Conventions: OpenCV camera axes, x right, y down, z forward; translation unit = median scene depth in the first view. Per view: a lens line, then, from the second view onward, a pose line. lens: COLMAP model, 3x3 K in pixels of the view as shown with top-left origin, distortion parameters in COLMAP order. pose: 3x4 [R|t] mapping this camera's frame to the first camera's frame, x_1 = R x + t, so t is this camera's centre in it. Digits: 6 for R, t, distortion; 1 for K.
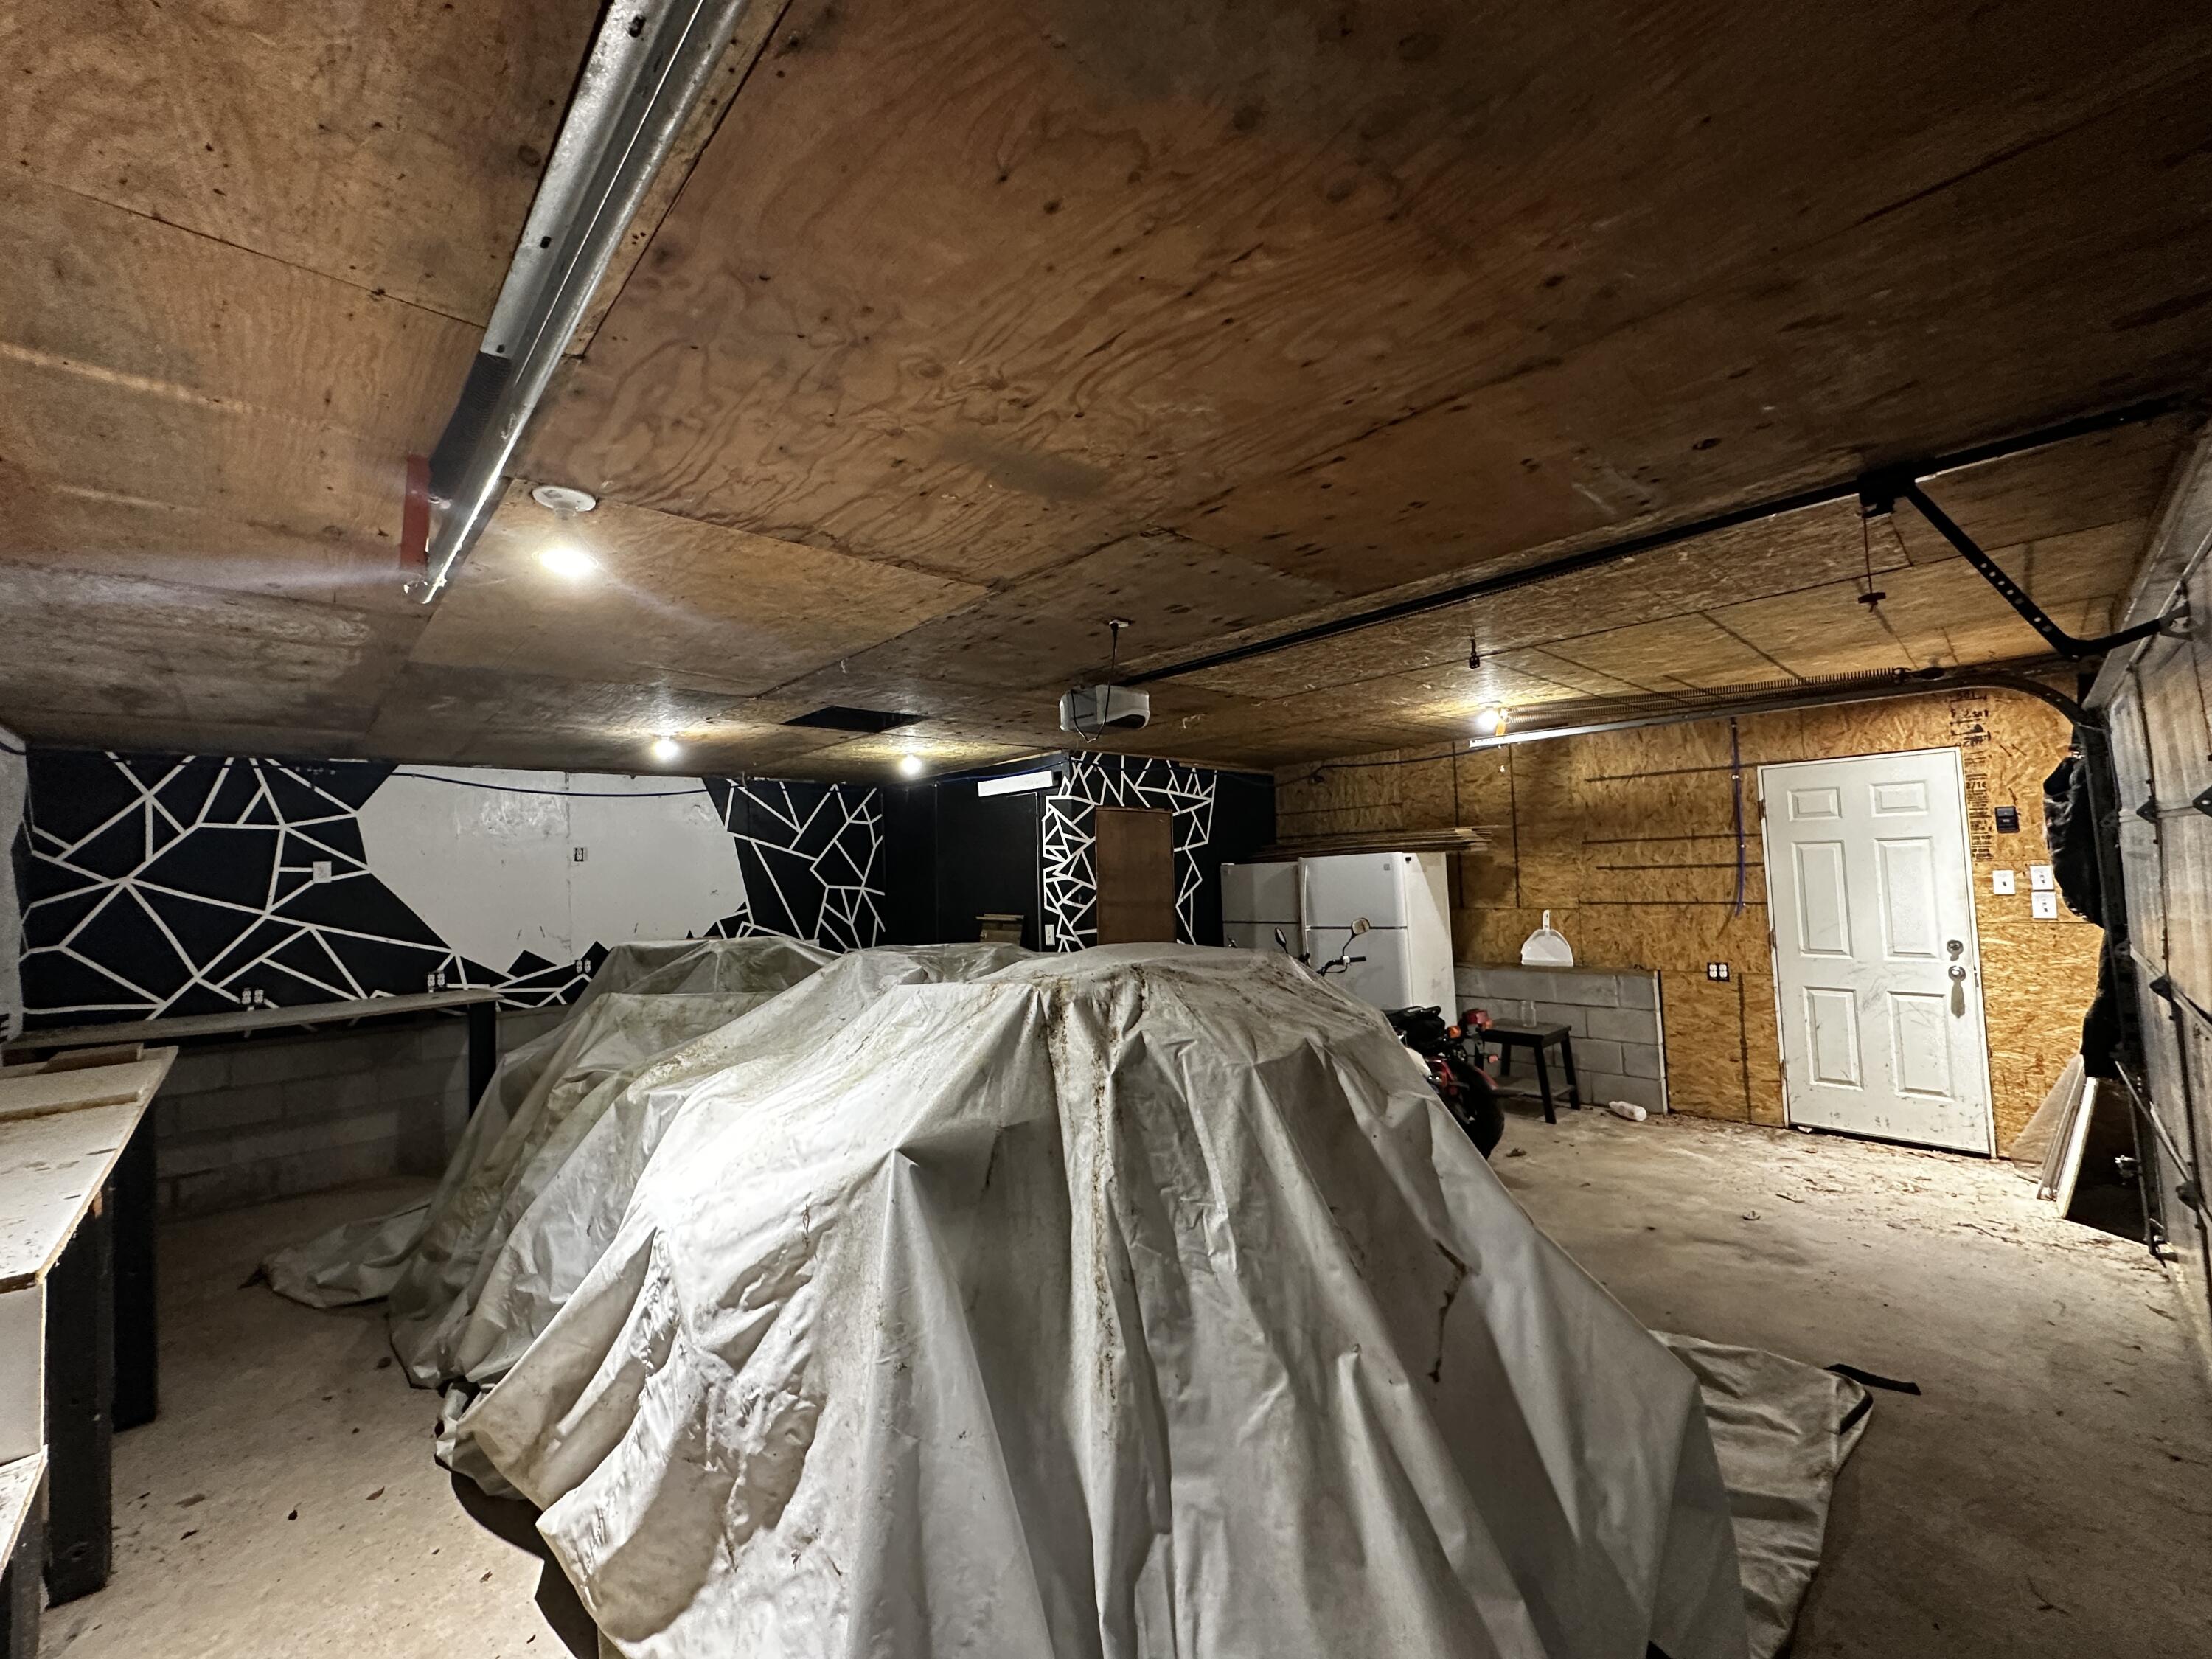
lens RADIAL K [[885.0, 0, 1103.1], [0, 885.0, 826.5], [0, 0, 1]] dist [-0.004125, 0.000970]
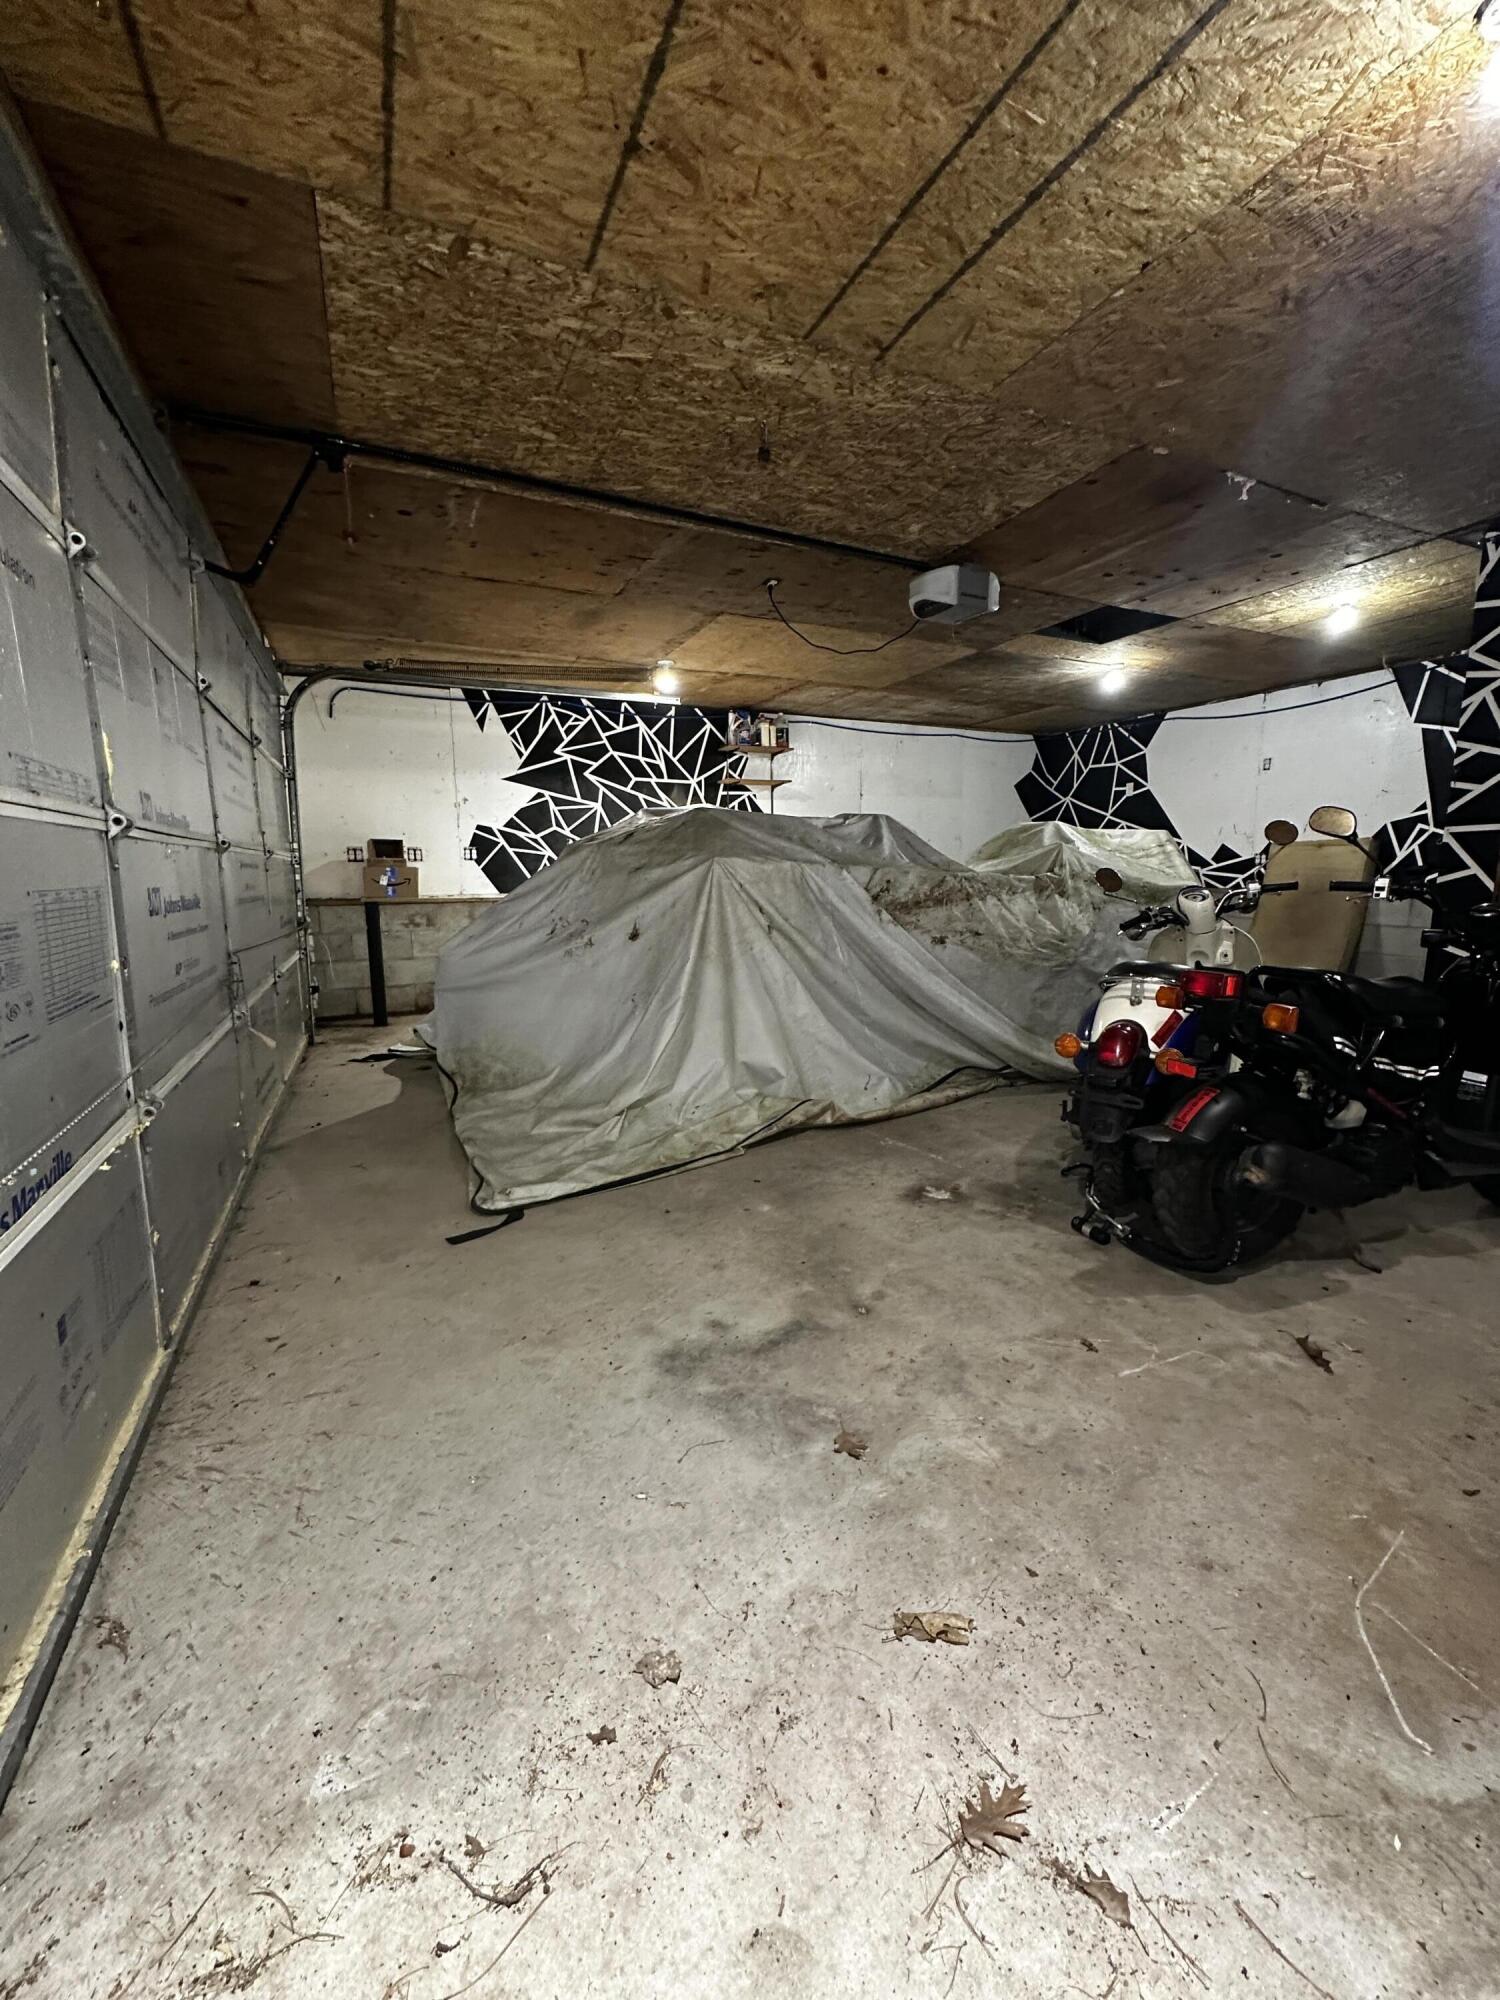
lens RADIAL K [[800.2, 0, 752.8], [0, 800.2, 1003.2], [0, 0, 1]] dist [-0.004125, 0.000970]
pose [[-0.325418, 0.197685, -0.924675, 0.688366], [0.068605, 0.980261, 0.185425, 0.099927], [0.943078, -0.003097, -0.332557, 0.701251]]
